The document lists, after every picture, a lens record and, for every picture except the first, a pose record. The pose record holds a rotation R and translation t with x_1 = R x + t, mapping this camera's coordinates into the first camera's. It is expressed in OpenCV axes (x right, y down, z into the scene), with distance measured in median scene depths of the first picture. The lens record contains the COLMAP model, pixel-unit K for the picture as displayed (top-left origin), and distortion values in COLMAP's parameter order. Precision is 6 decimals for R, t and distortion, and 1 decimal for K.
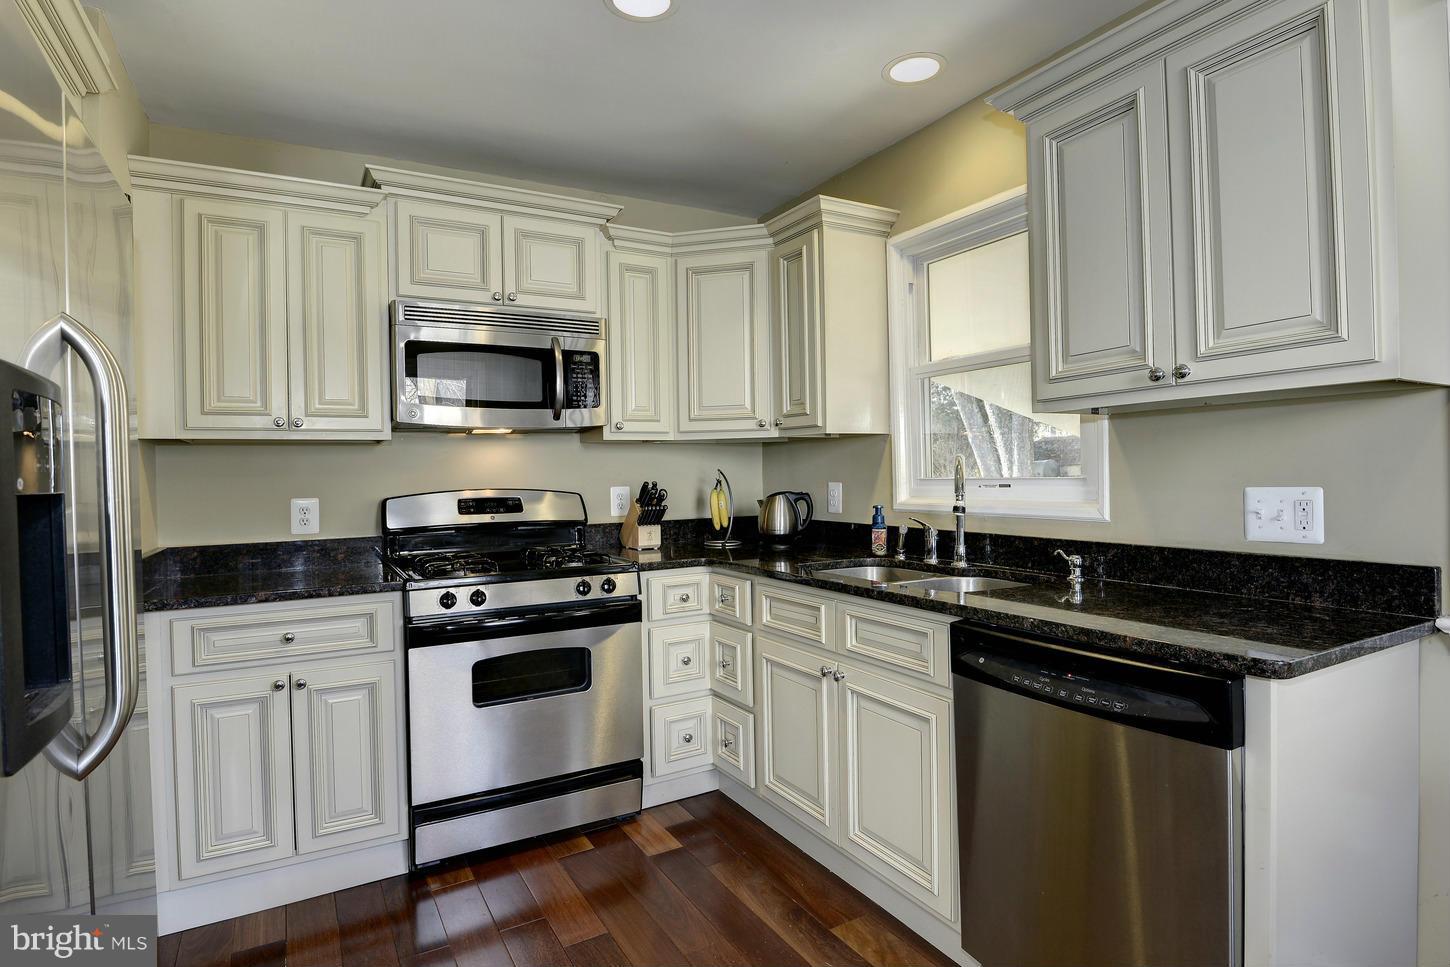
lens RADIAL K [[756.8, 0, 718.6], [0, 756.8, 477.4], [0, 0, 1]] dist [-0.000214, -0.015461]
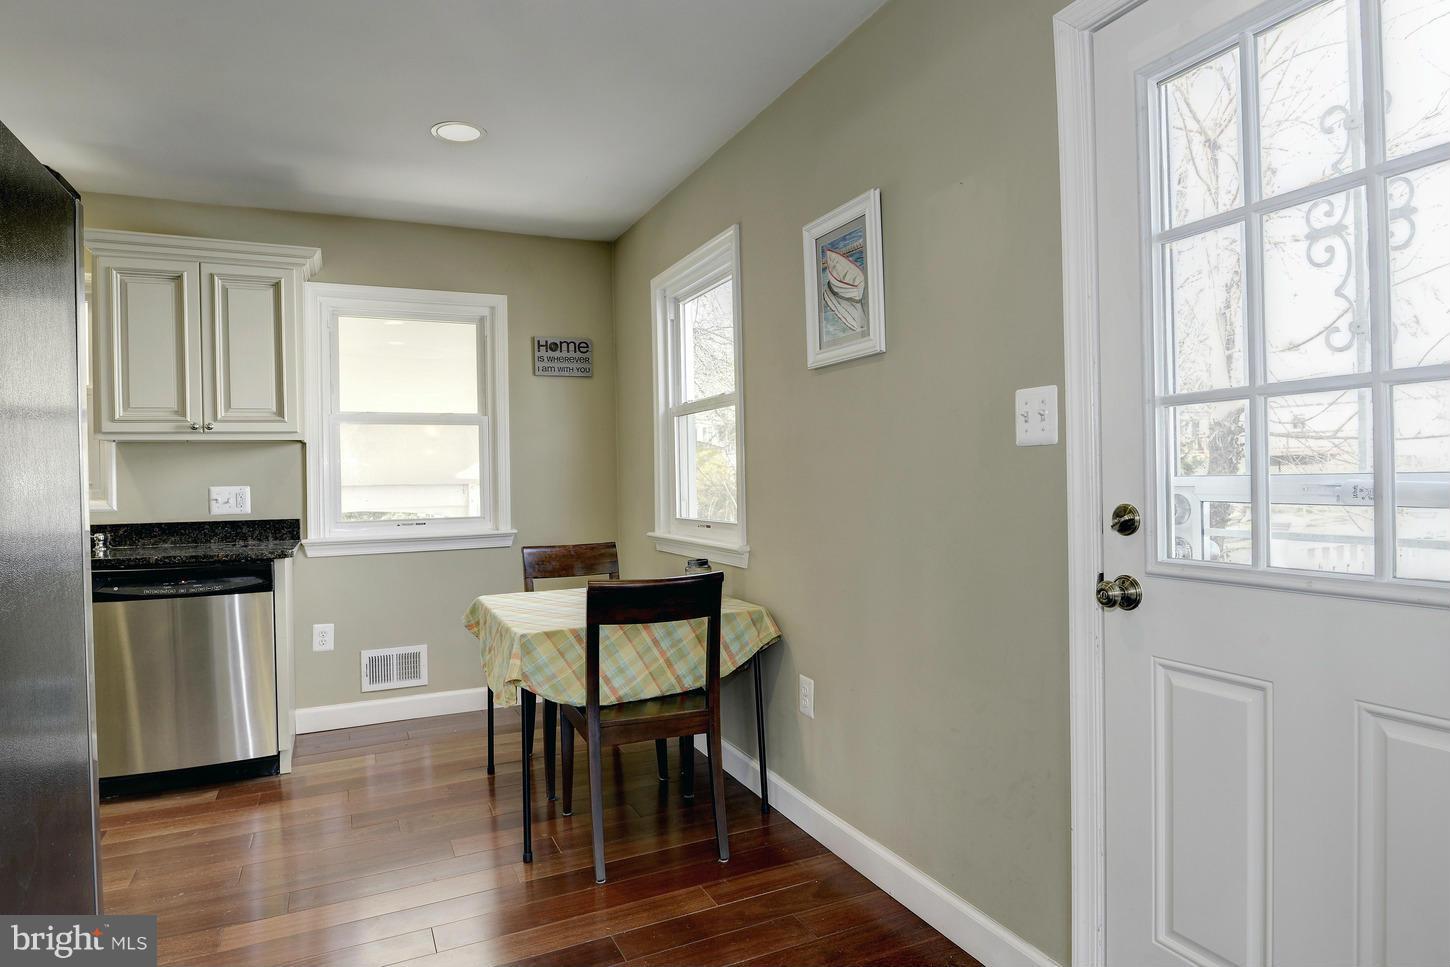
lens RADIAL K [[756.8, 0, 718.6], [0, 756.8, 477.4], [0, 0, 1]] dist [-0.000214, -0.015461]
pose [[0.052353, 0.014983, 0.998516, -0.848807], [0.019573, 0.999680, -0.016026, 0.033606], [-0.998437, 0.020383, 0.052043, -0.284188]]
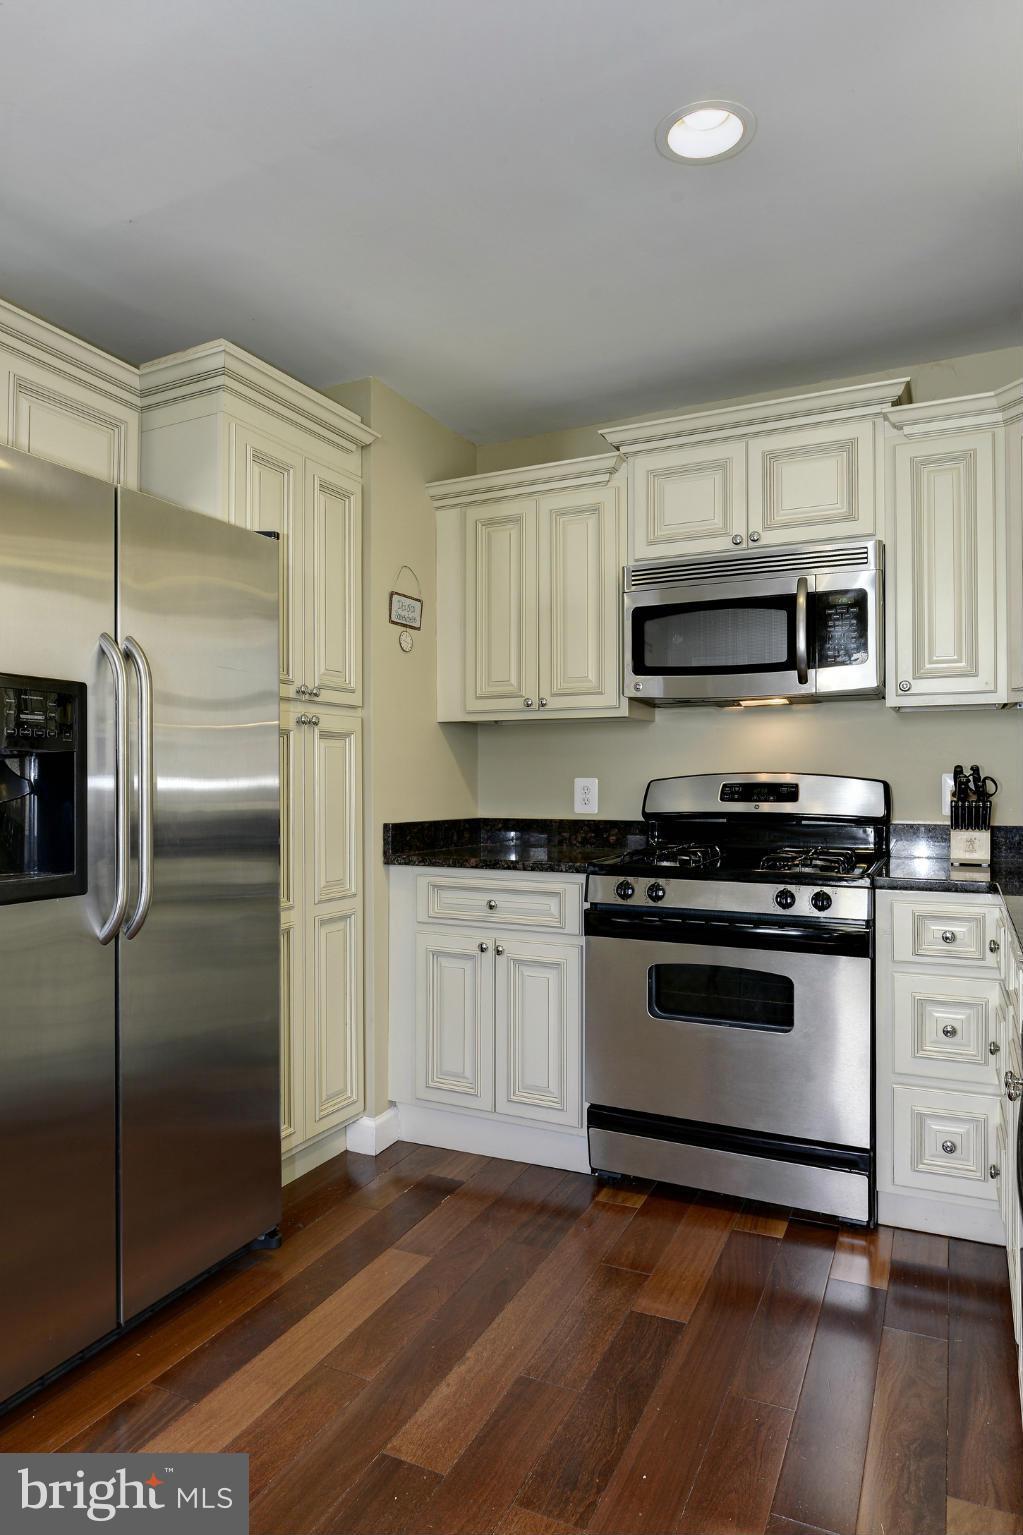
lens RADIAL K [[922.0, 0, 506.1], [0, 922.0, 770.7], [0, 0, 1]] dist [-0.006296, -0.005035]
pose [[0.579087, 0.011991, -0.815178, 0.398599], [-0.013334, 0.999897, 0.005236, 0.013360], [0.815157, 0.007837, 0.579187, 0.211747]]
